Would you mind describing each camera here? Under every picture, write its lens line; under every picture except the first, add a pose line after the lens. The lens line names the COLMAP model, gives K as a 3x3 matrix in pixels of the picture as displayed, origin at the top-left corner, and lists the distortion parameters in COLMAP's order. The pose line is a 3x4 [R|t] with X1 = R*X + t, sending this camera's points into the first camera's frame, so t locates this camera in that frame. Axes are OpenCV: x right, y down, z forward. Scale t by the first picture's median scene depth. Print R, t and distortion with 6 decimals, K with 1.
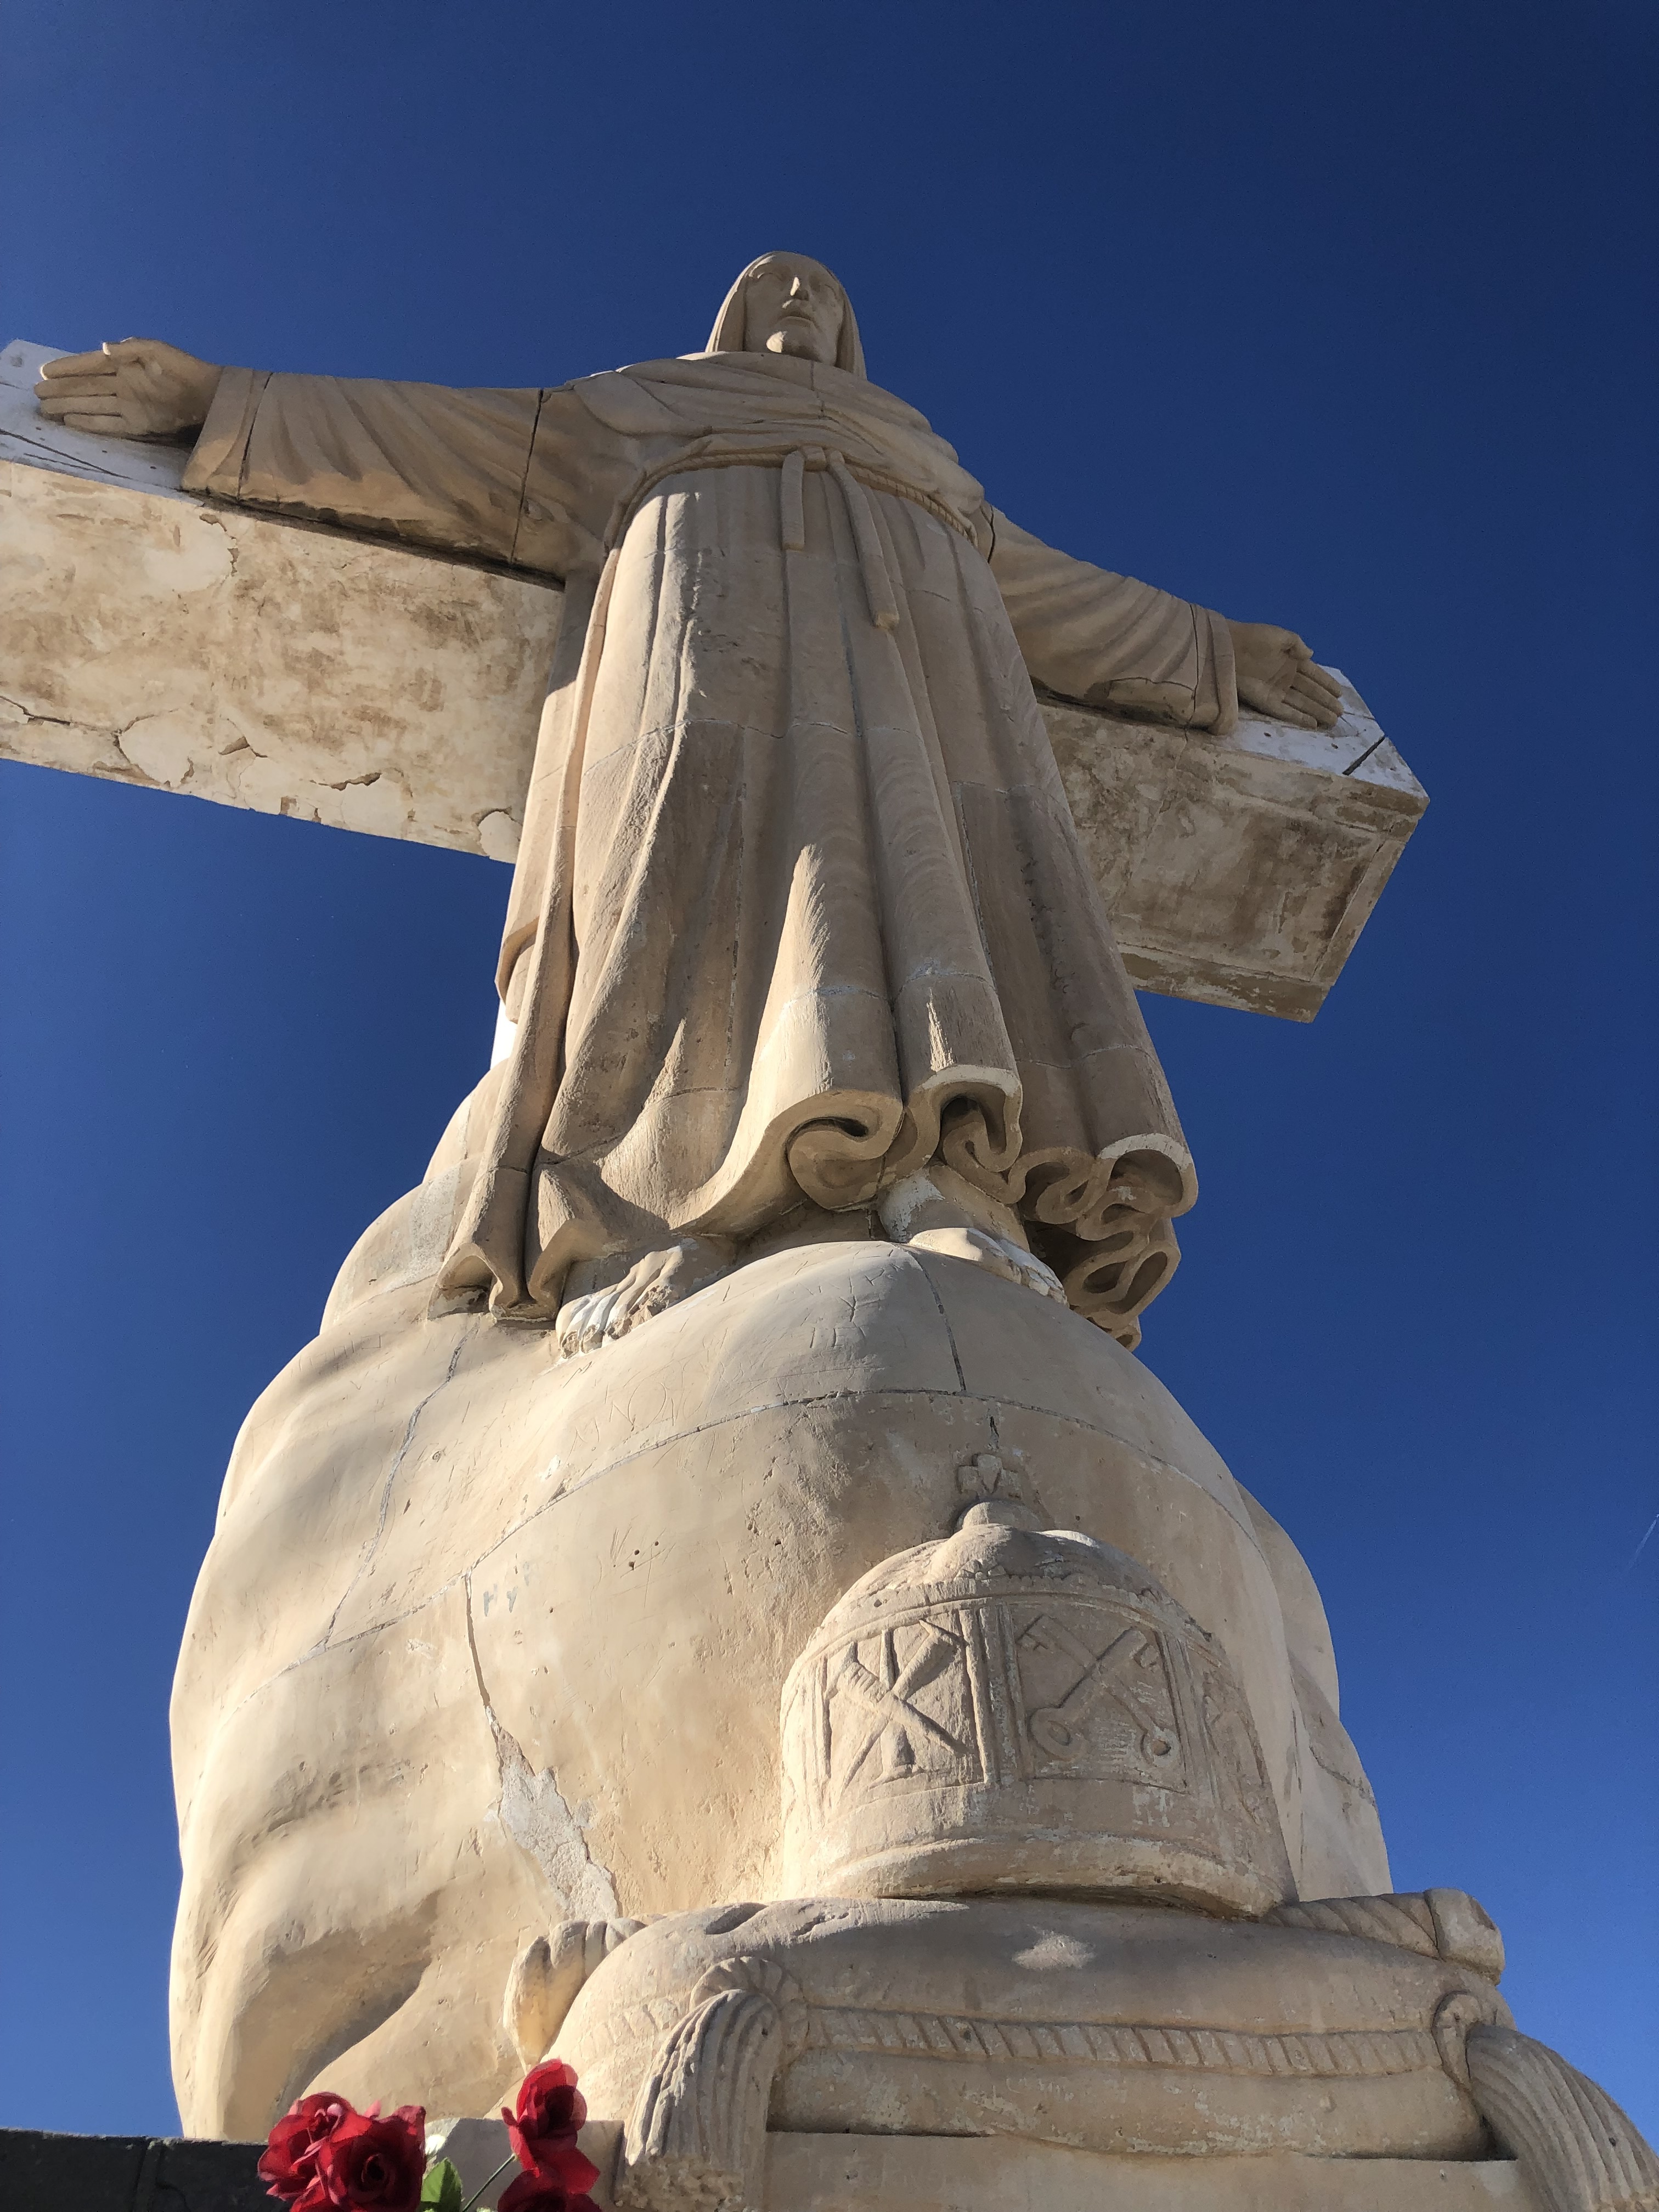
lens RADIAL K [[1812.0, 0, 845.9], [0, 1812.0, 1068.1], [0, 0, 1]] dist [0.027346, -0.022977]
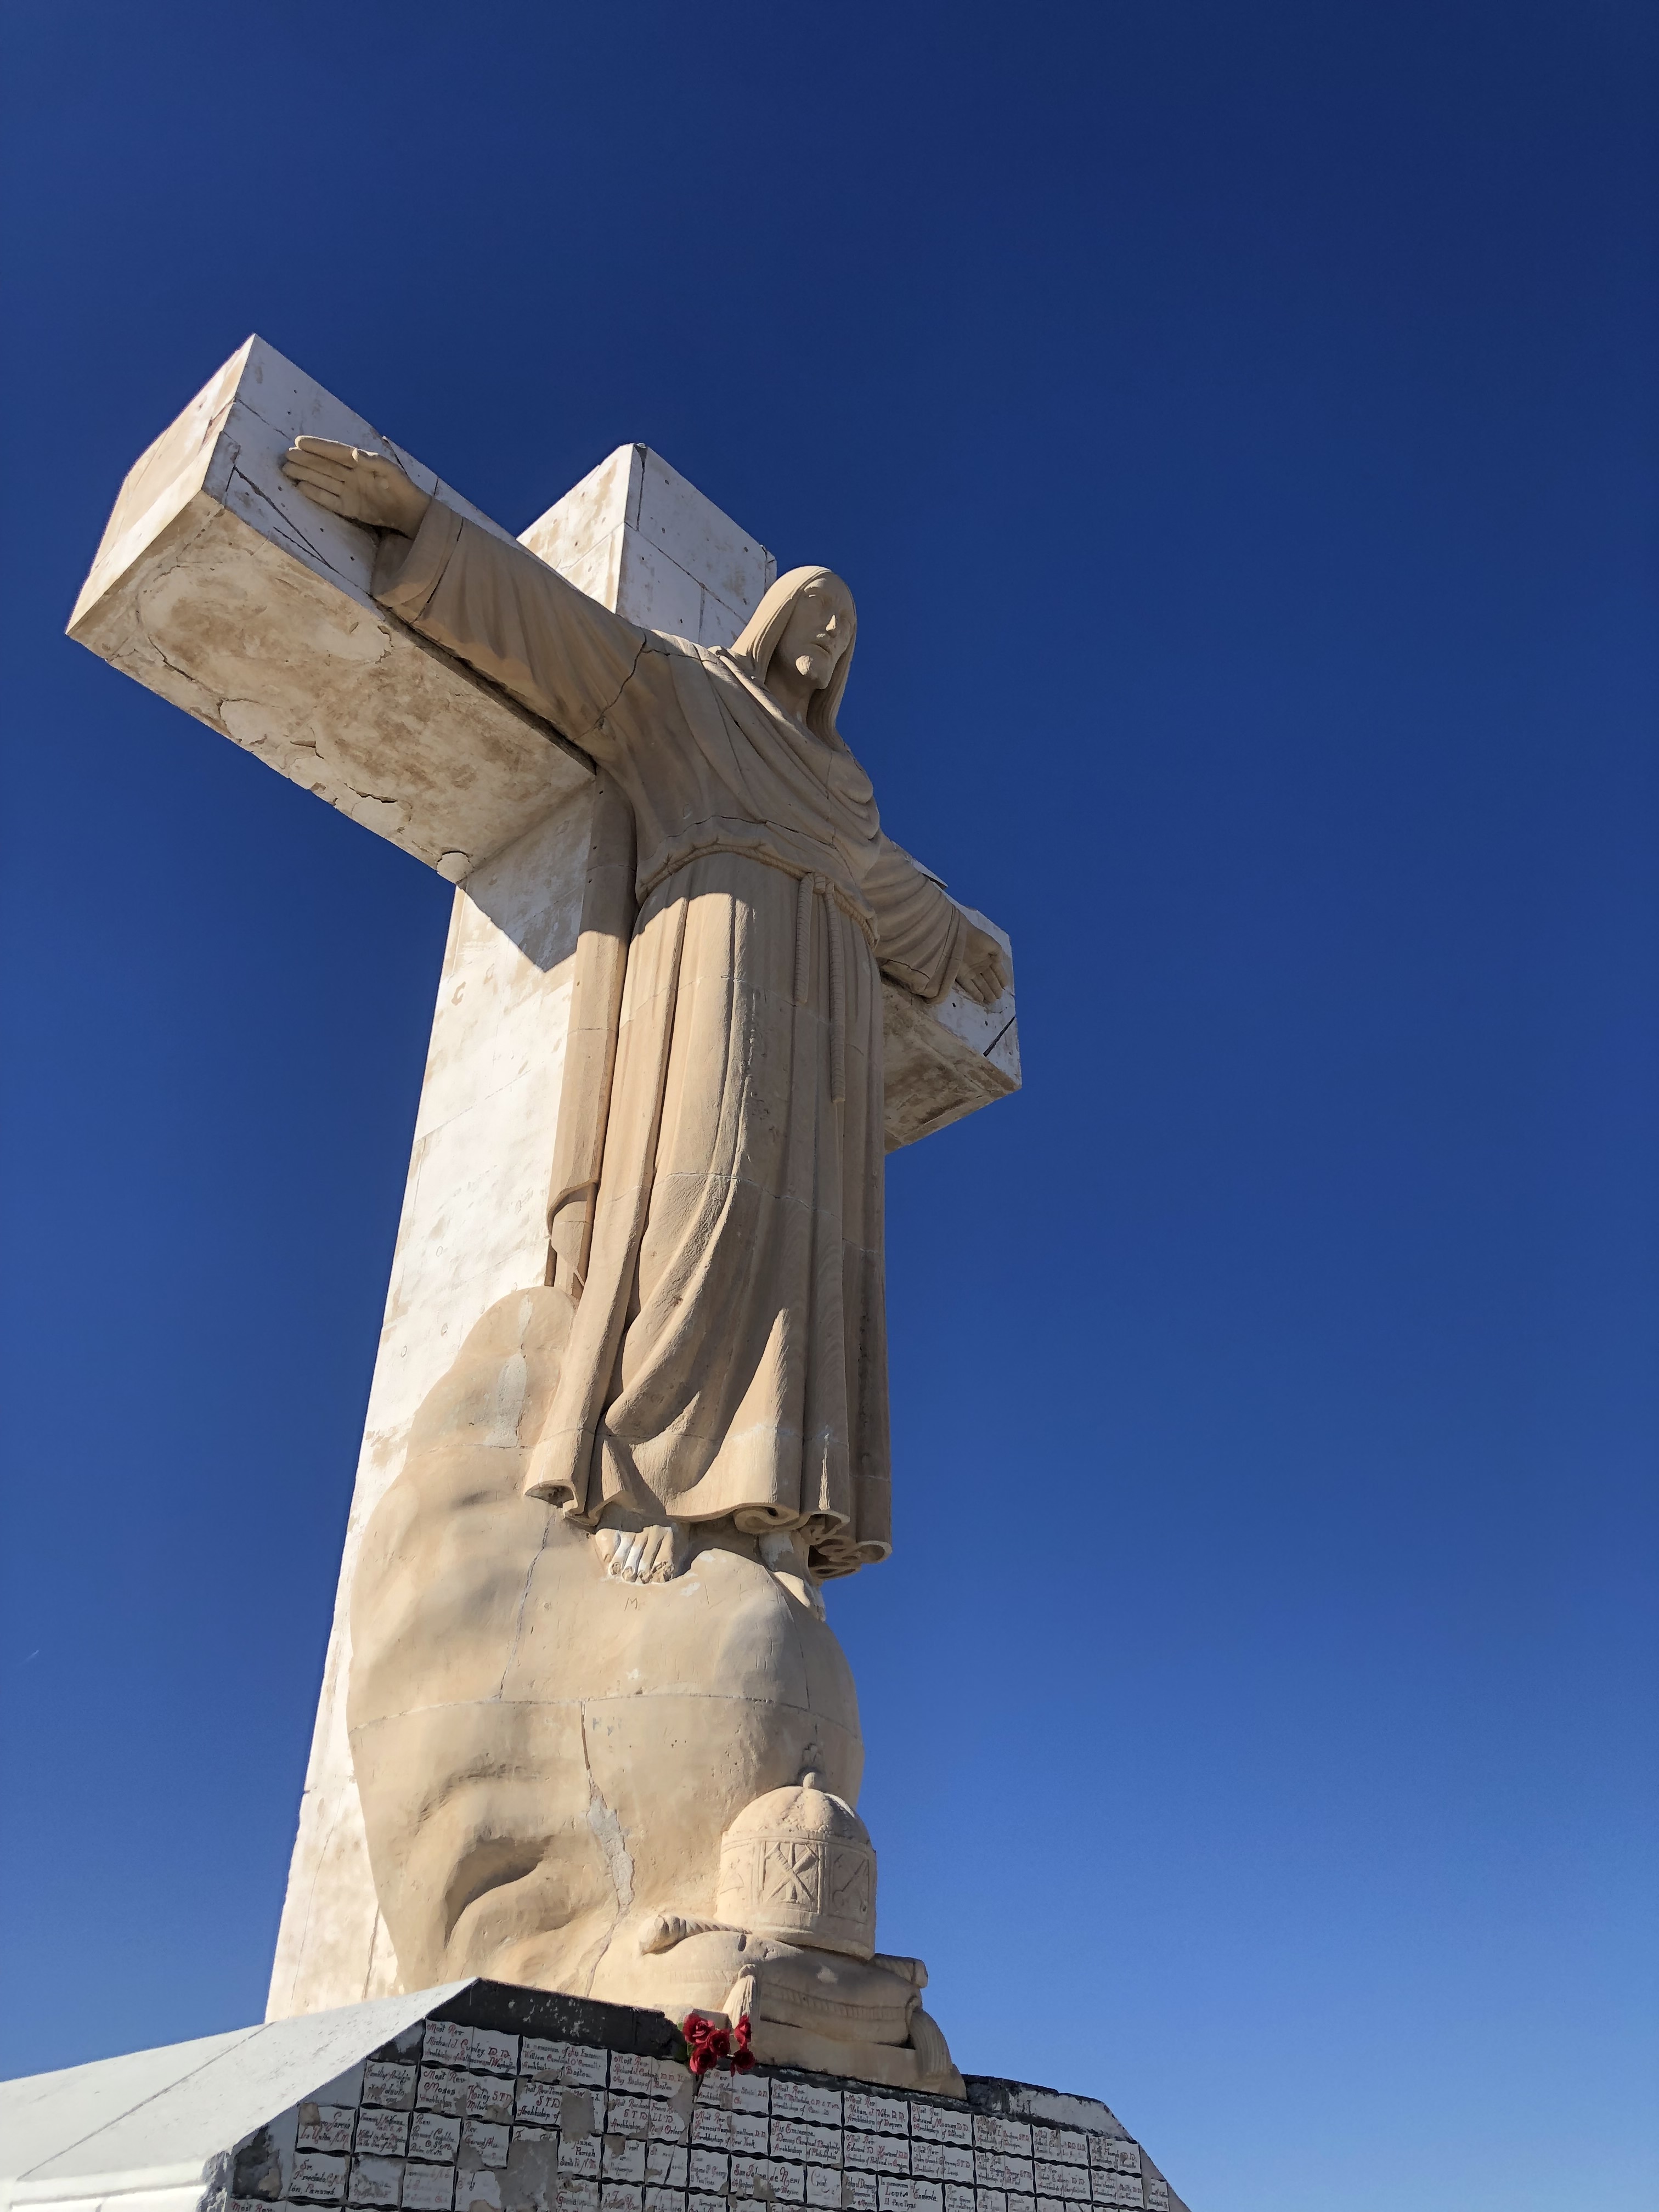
lens RADIAL K [[1812.0, 0, 845.9], [0, 1812.0, 1068.1], [0, 0, 1]] dist [0.027346, -0.022977]
pose [[0.844638, 0.372908, 0.384090, -0.446416], [-0.460057, 0.872500, 0.164594, -0.388146], [-0.273740, -0.315726, 0.908506, -0.385034]]
